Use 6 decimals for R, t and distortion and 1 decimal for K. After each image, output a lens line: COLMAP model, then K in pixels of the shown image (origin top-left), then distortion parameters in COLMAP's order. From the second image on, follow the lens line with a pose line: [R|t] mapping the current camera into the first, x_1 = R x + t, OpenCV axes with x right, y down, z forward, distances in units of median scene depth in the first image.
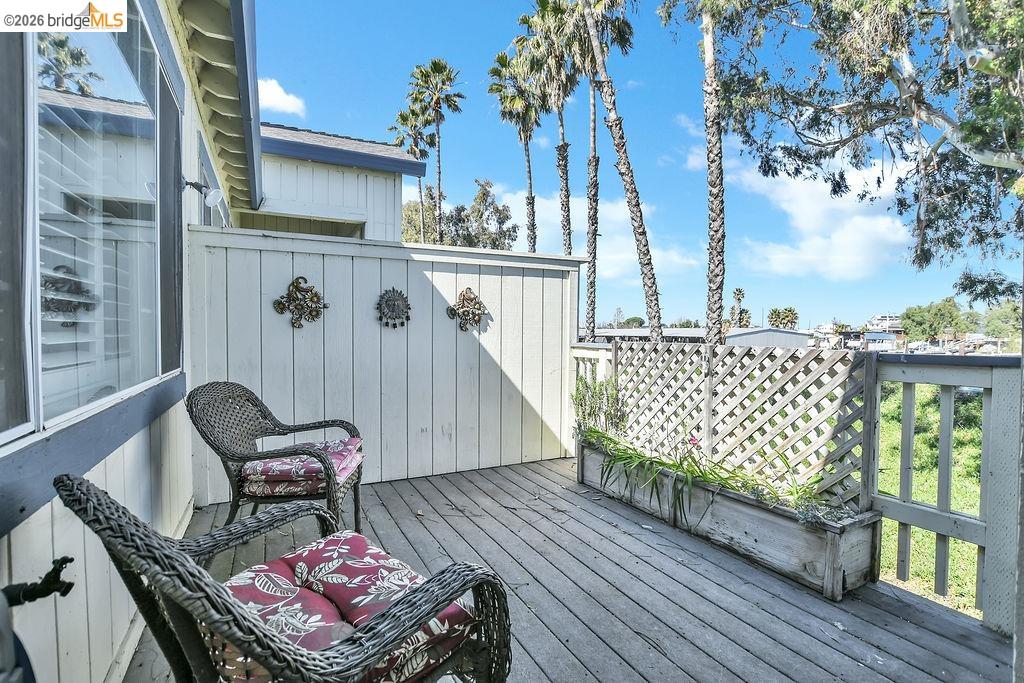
lens RADIAL K [[468.6, 0, 512.0], [0, 468.6, 341.5], [0, 0, 1]] dist [-0.016950, -0.000593]
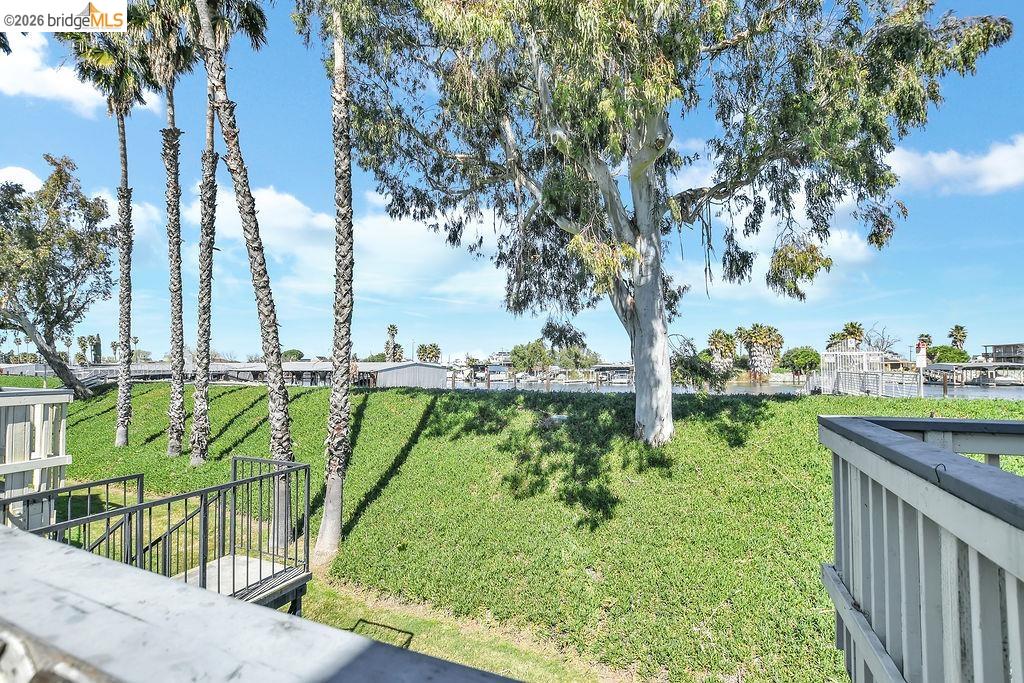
lens RADIAL K [[471.7, 0, 499.5], [0, 471.7, 345.2], [0, 0, 1]] dist [-0.034079, 0.000273]
pose [[0.781286, 0.023848, 0.623718, 0.071849], [0.015465, 0.998223, -0.057539, -0.008937], [-0.623982, 0.054601, 0.779529, 0.083446]]
